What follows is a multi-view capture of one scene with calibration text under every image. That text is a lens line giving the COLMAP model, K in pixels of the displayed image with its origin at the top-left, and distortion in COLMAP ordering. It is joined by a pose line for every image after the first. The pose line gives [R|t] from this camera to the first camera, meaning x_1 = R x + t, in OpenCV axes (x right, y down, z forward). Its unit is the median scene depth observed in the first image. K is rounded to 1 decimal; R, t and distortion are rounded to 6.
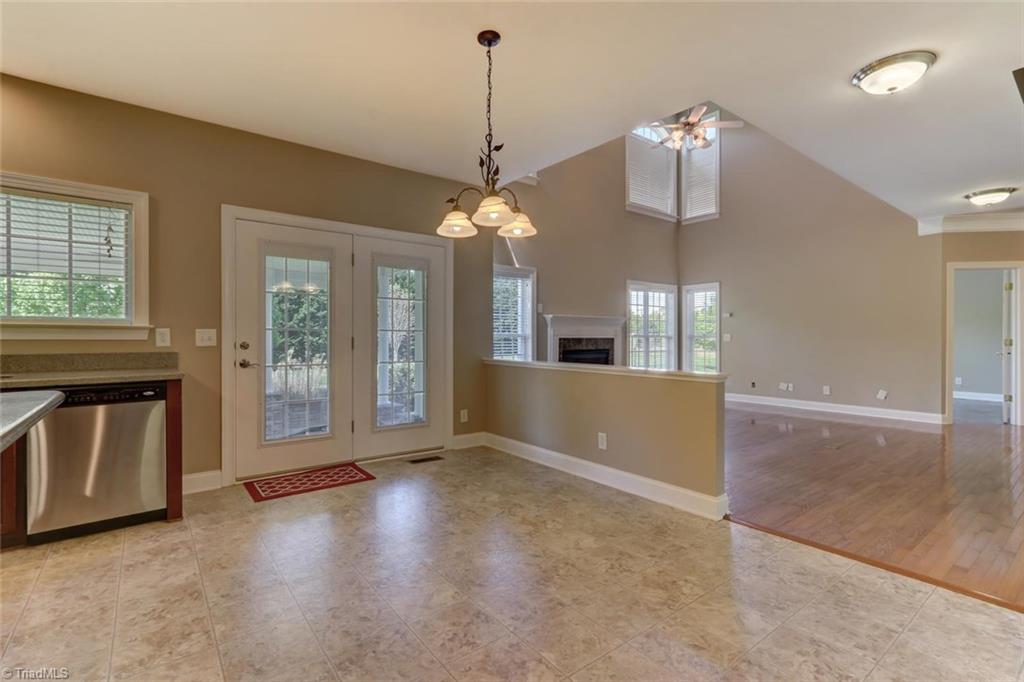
lens RADIAL K [[477.4, 0, 506.8], [0, 477.4, 341.7], [0, 0, 1]] dist [0.001401, 0.000488]
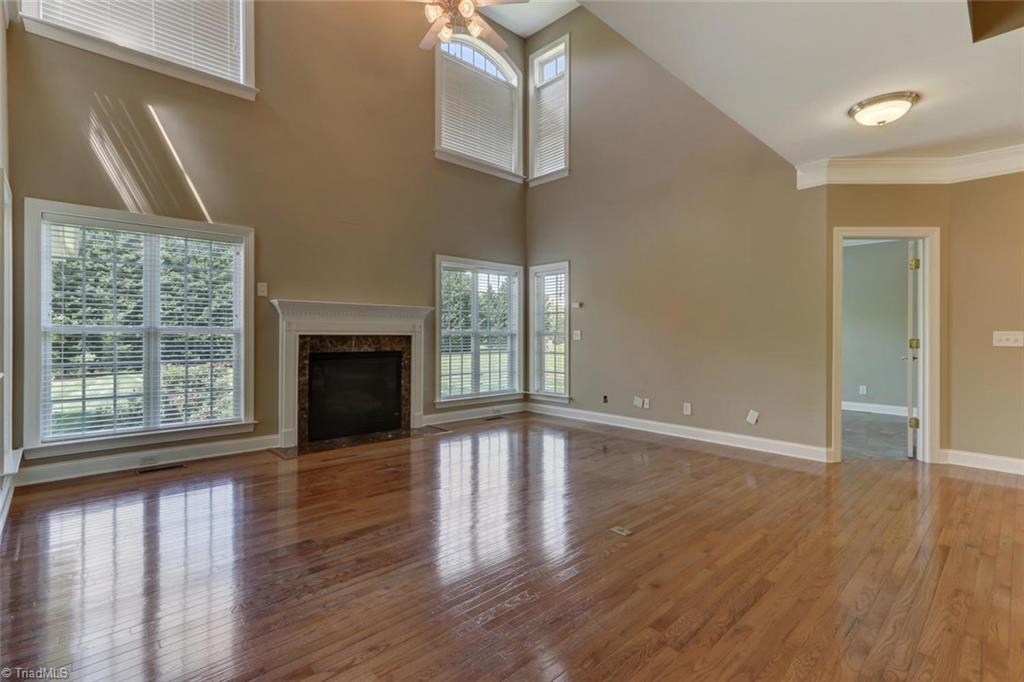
lens RADIAL K [[476.5, 0, 513.5], [0, 476.5, 337.7], [0, 0, 1]] dist [-0.004575, -0.000323]
pose [[0.995494, 0.002335, 0.094792, 0.341295], [-0.002183, 0.999996, -0.001712, -0.003807], [-0.094796, 0.001497, 0.995496, 0.311428]]
